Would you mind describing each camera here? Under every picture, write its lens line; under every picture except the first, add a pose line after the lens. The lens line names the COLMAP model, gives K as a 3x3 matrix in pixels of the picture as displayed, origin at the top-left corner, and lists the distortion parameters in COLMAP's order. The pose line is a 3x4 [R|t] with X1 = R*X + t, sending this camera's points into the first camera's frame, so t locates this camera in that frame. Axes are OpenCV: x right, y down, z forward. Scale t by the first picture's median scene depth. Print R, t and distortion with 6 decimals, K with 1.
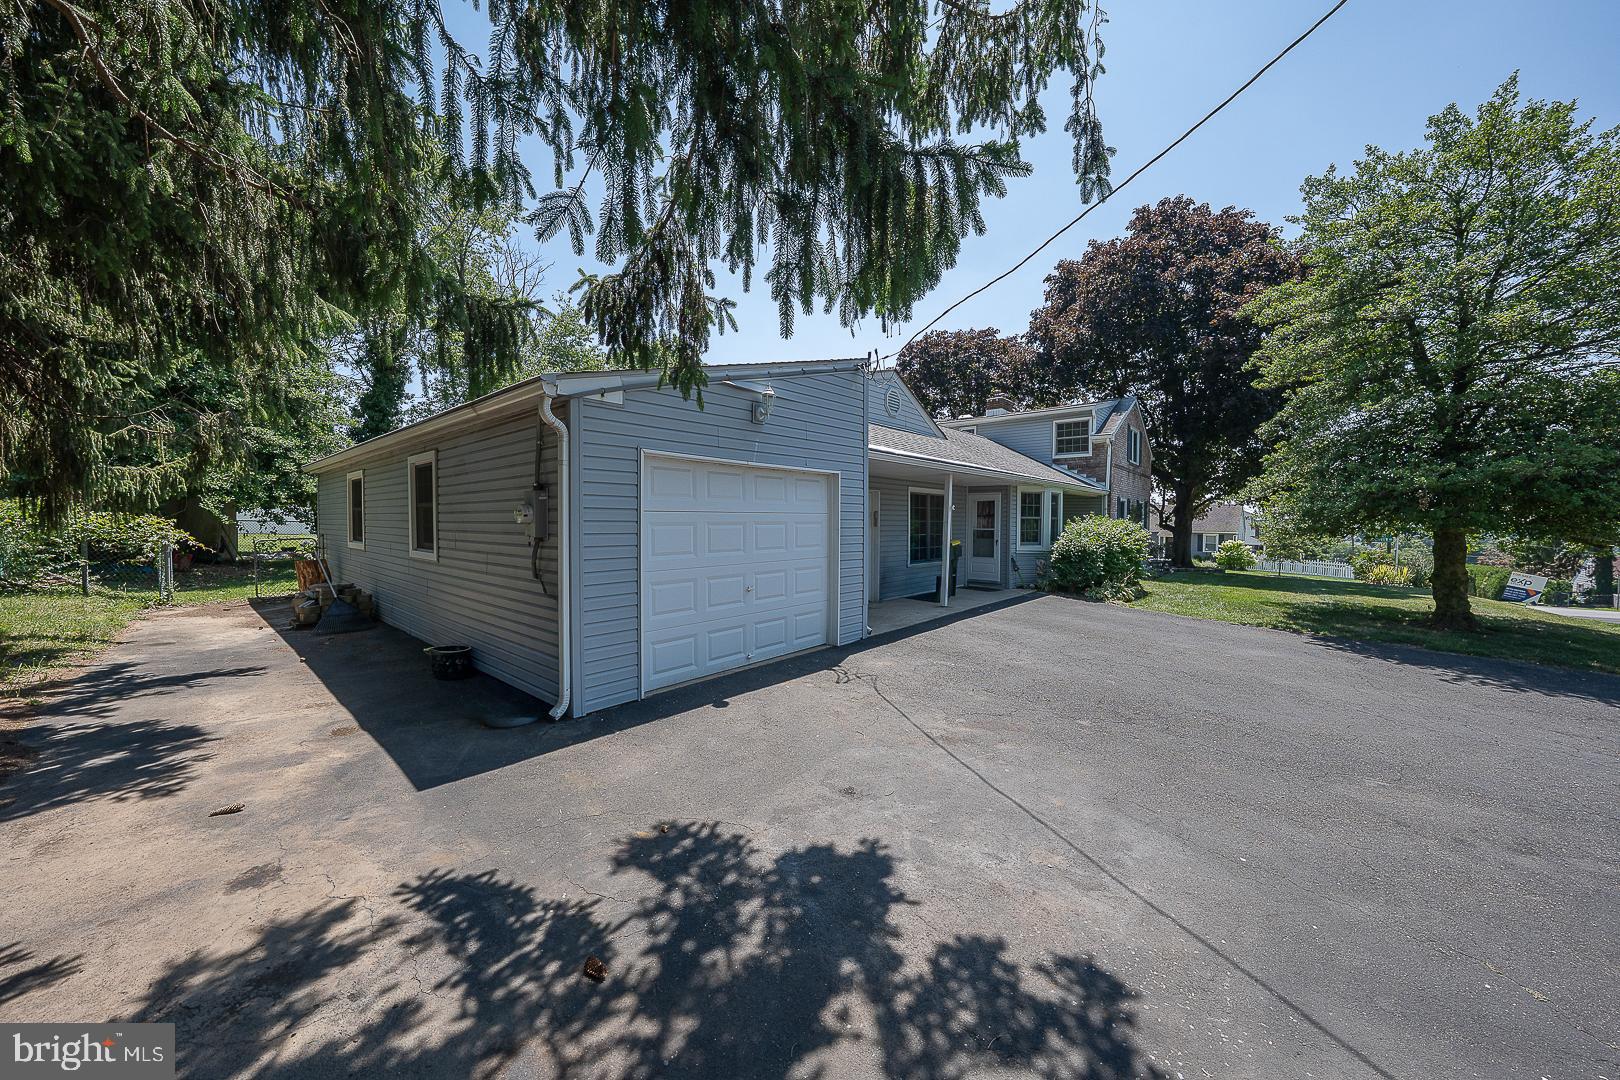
lens RADIAL K [[546.2, 0, 804.6], [0, 546.2, 539.2], [0, 0, 1]] dist [-0.019646, 0.001660]
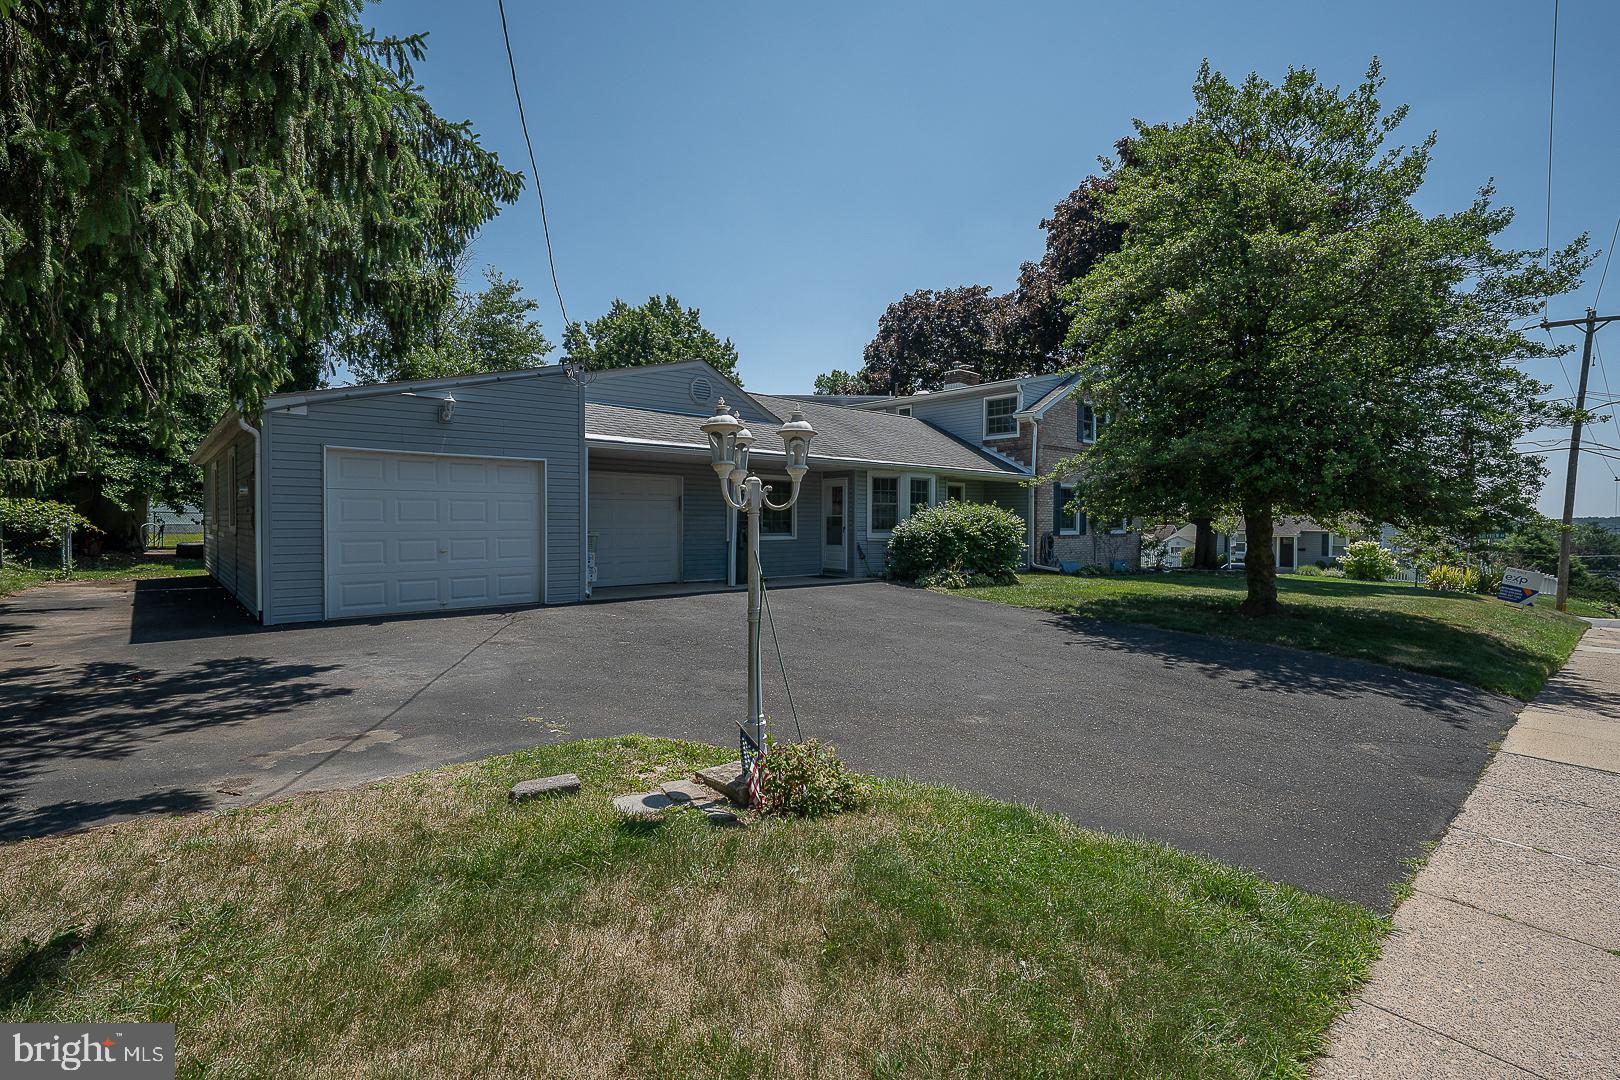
lens RADIAL K [[714.3, 0, 810.6], [0, 714.3, 535.1], [0, 0, 1]] dist [-0.001738, -0.000135]
pose [[0.993585, 0.000759, -0.113084, 0.491973], [-0.002539, 0.999875, -0.015601, 0.040699], [0.113058, 0.015788, 0.993463, -0.299165]]
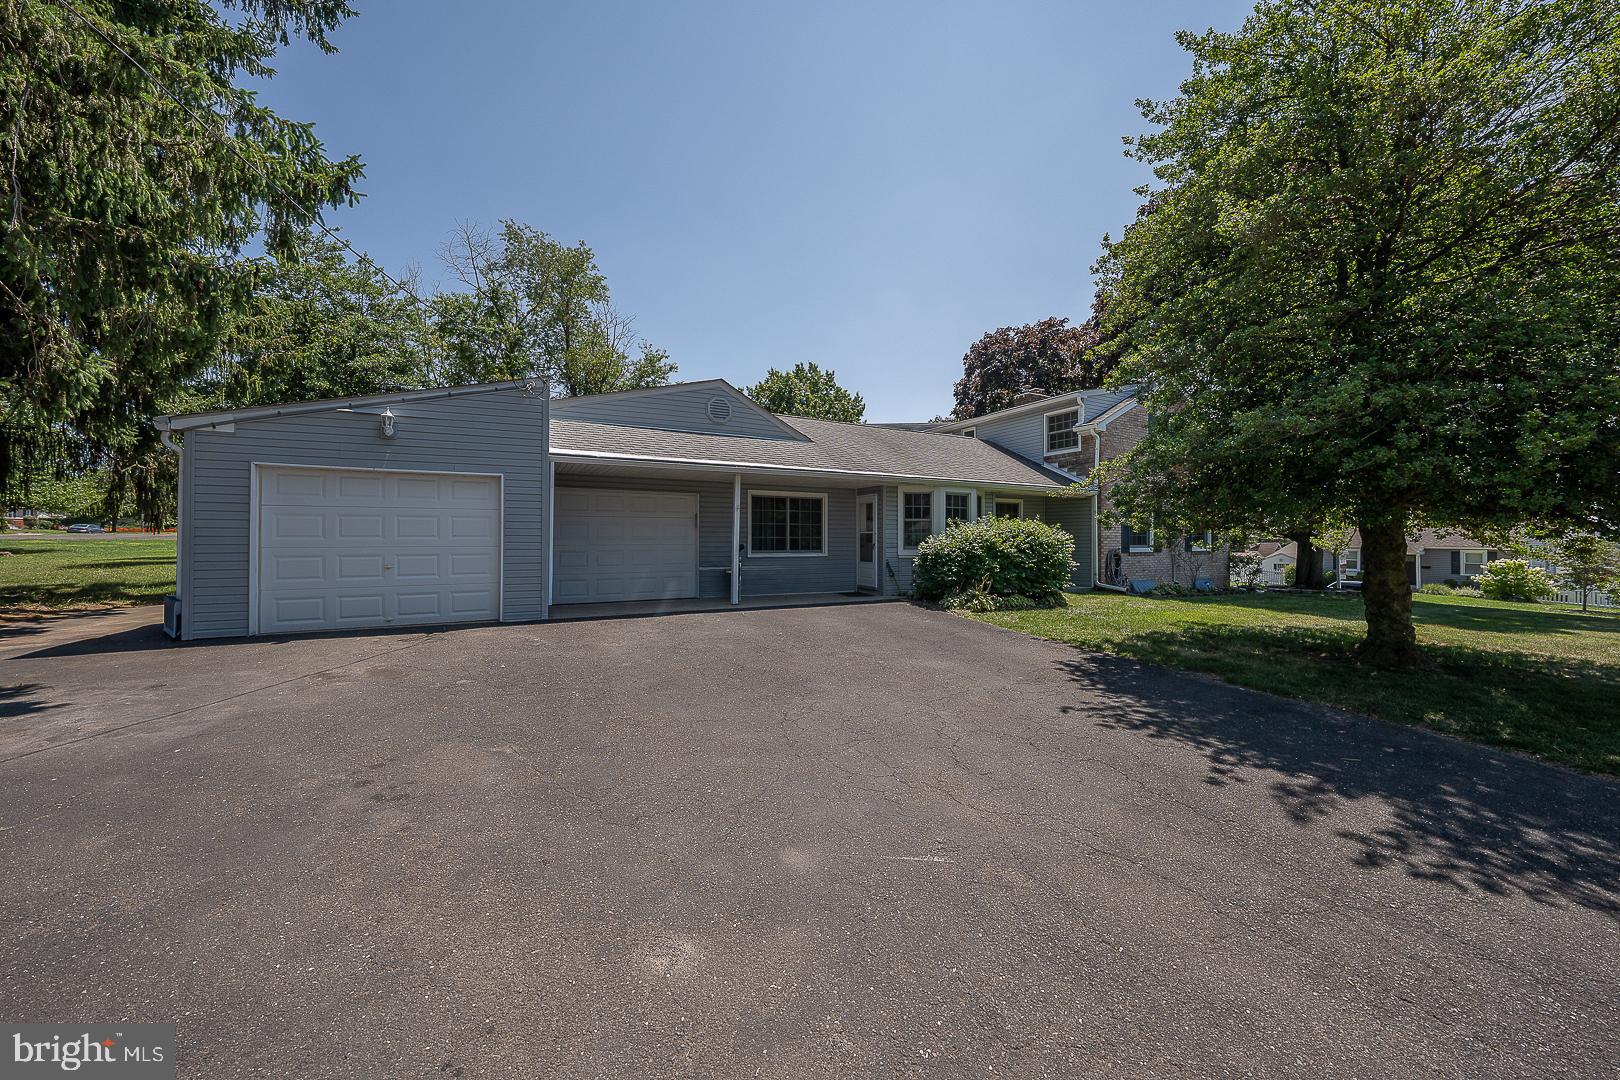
lens RADIAL K [[546.2, 0, 815.4], [0, 546.2, 535.6], [0, 0, 1]] dist [-0.019646, 0.001660]
pose [[0.937029, -0.006845, -0.349183, 0.663739], [-0.008580, 0.999055, -0.042611, 0.032906], [0.349145, 0.042924, 0.936085, 0.081129]]
